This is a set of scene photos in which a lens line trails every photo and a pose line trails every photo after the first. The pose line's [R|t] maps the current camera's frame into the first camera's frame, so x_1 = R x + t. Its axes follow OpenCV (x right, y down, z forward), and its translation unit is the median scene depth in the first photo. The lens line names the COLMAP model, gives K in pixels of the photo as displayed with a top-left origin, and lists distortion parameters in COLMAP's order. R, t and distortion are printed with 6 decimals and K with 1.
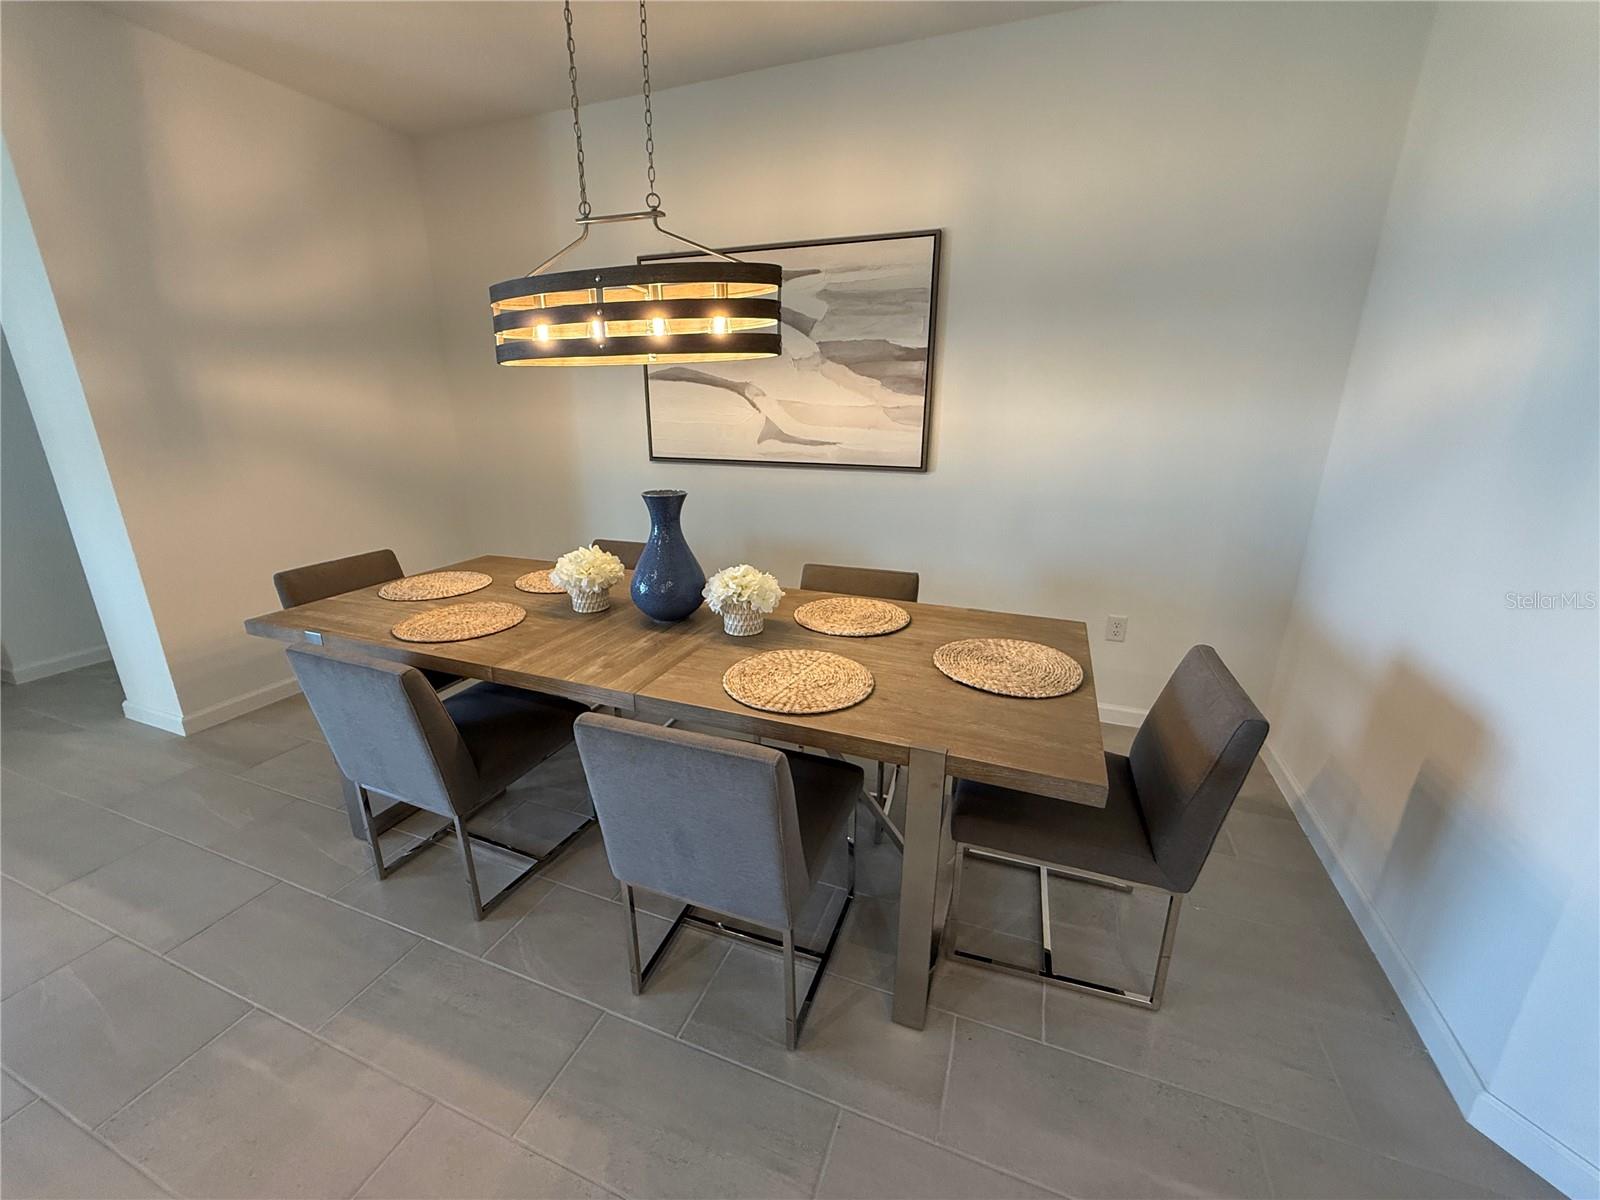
lens RADIAL K [[637.5, 0, 799.6], [0, 637.5, 600.7], [0, 0, 1]] dist [-0.001065, 0.000582]
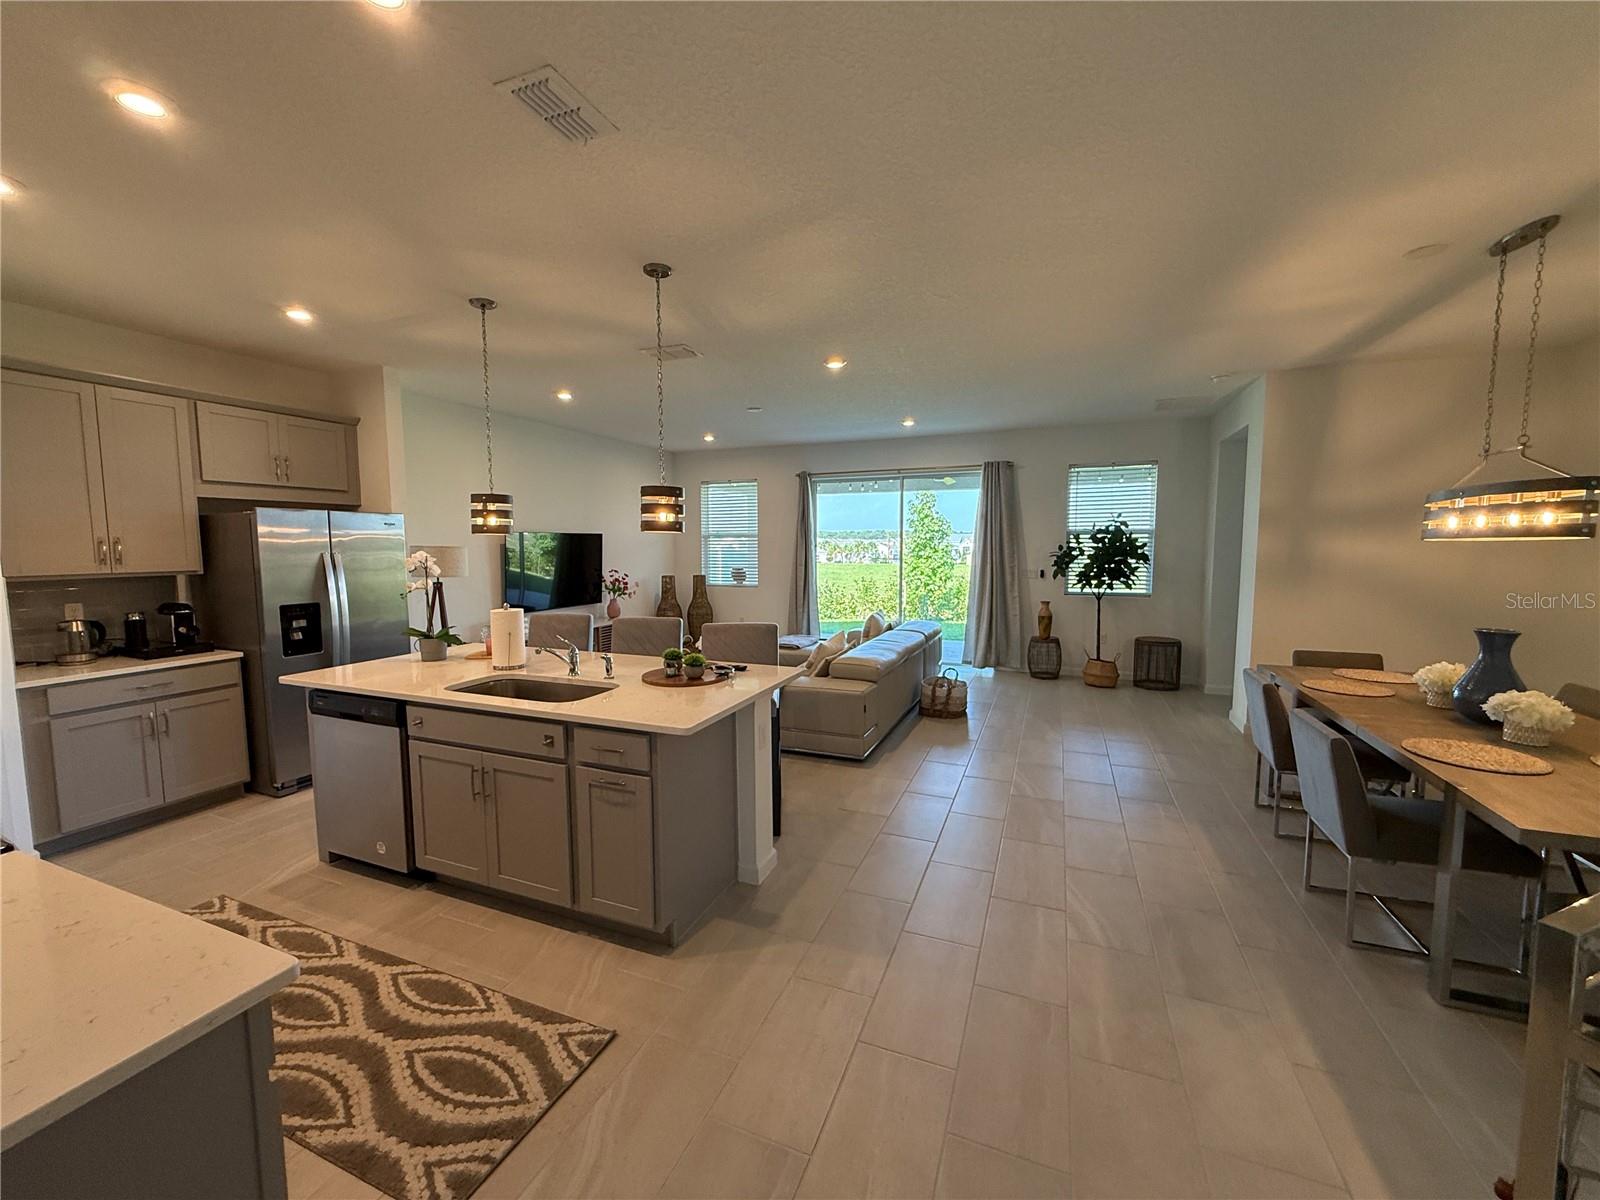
lens RADIAL K [[637.5, 0, 791.8], [0, 637.5, 595.6], [0, 0, 1]] dist [-0.001065, 0.000582]
pose [[-0.022612, 0.081832, -0.996390, 0.866060], [-0.290877, 0.952989, 0.084869, 0.062162], [0.956493, 0.291746, 0.002254, -0.353568]]
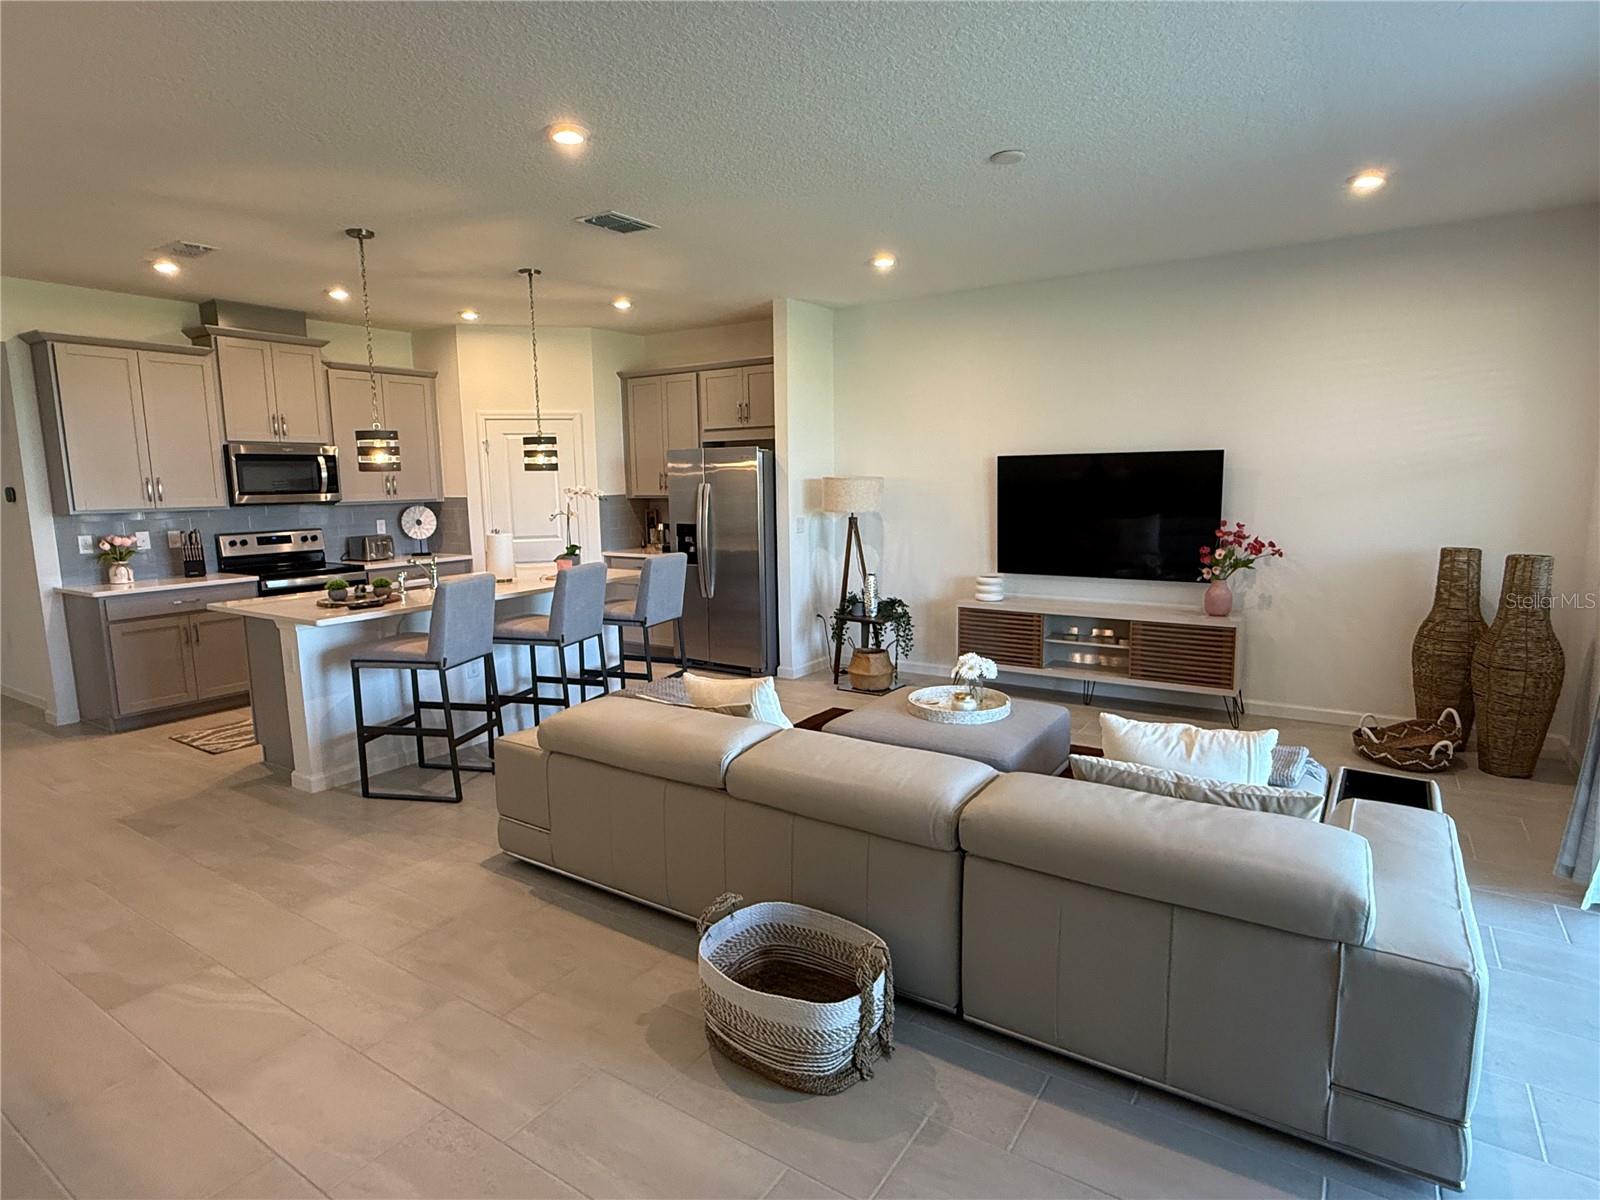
lens RADIAL K [[867.1, 0, 801.8], [0, 867.1, 600.3], [0, 0, 1]] dist [-0.006680, 0.003048]
pose [[-0.977113, -0.016242, 0.212102, -1.530851], [0.076510, 0.903522, 0.421657, -0.324217], [-0.198487, 0.428234, -0.881600, 0.887755]]
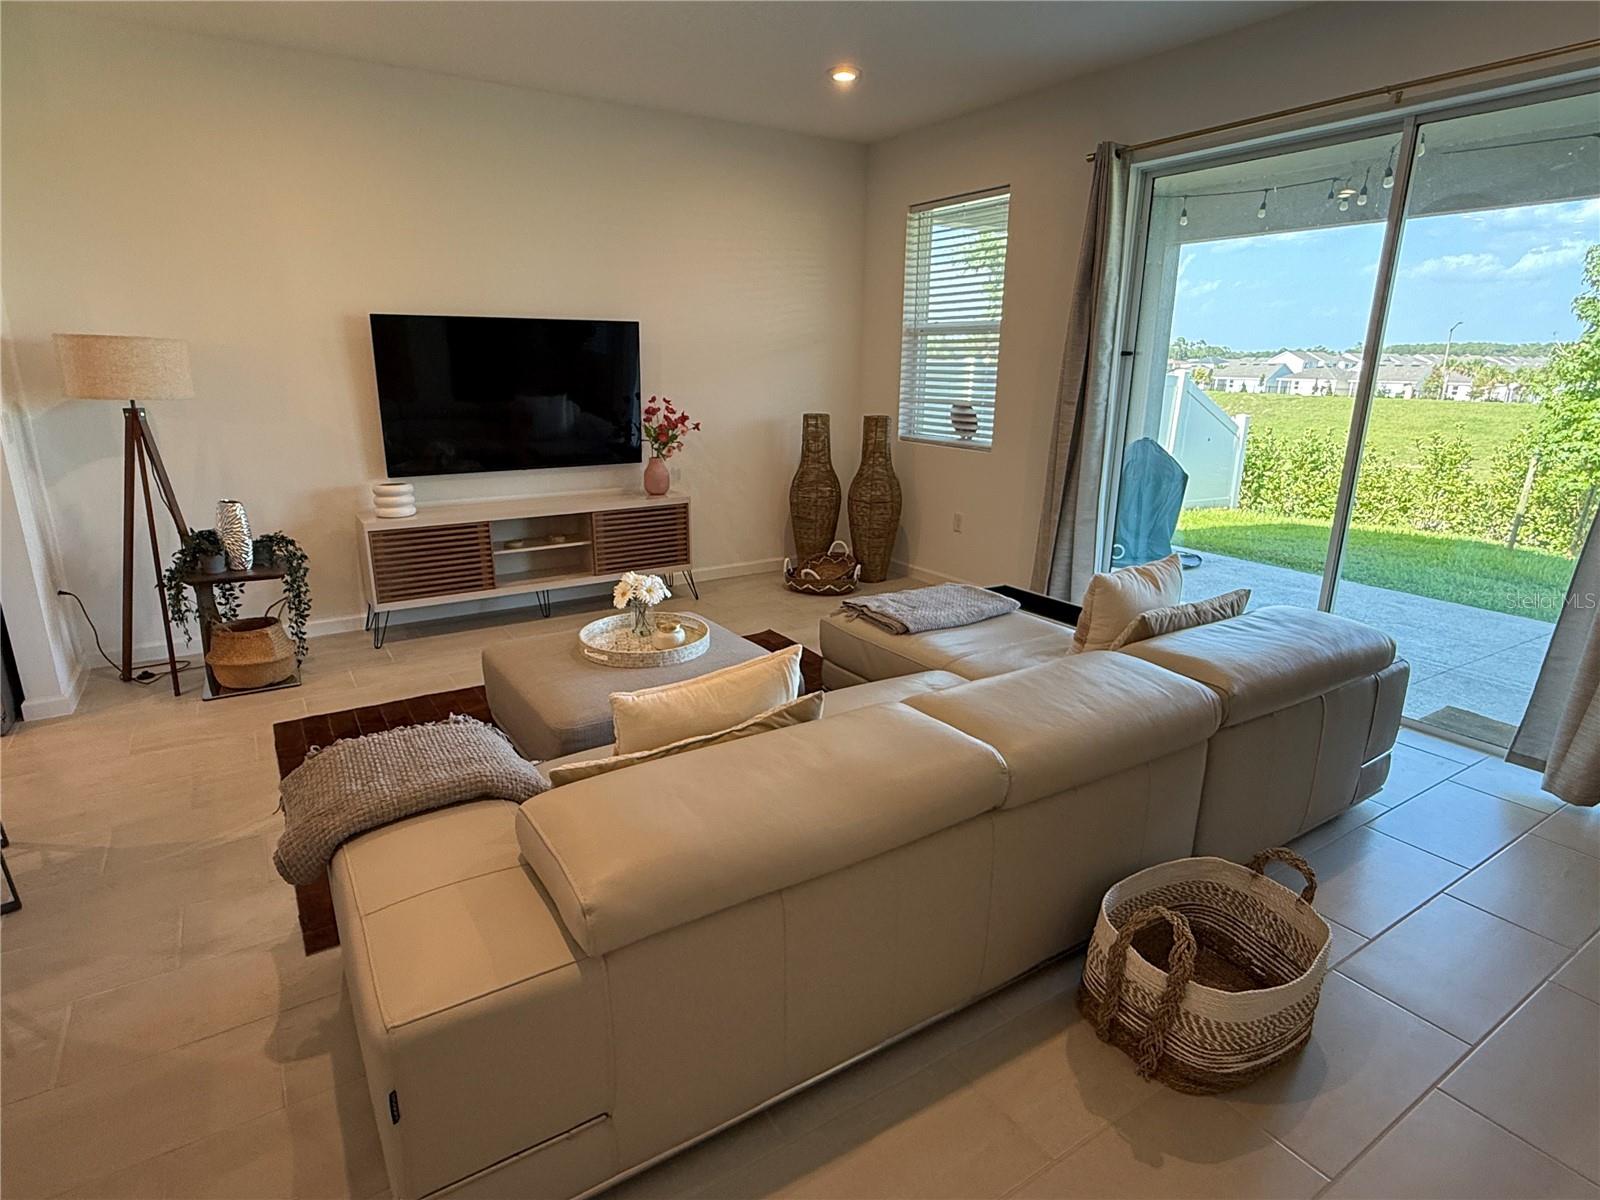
lens RADIAL K [[867.1, 0, 798.7], [0, 867.1, 595.9], [0, 0, 1]] dist [-0.006680, 0.003048]
pose [[-0.587234, 0.209940, -0.781717, -0.608041], [-0.248291, 0.872494, 0.420839, -0.082437], [0.770394, 0.441224, -0.460232, 0.197614]]
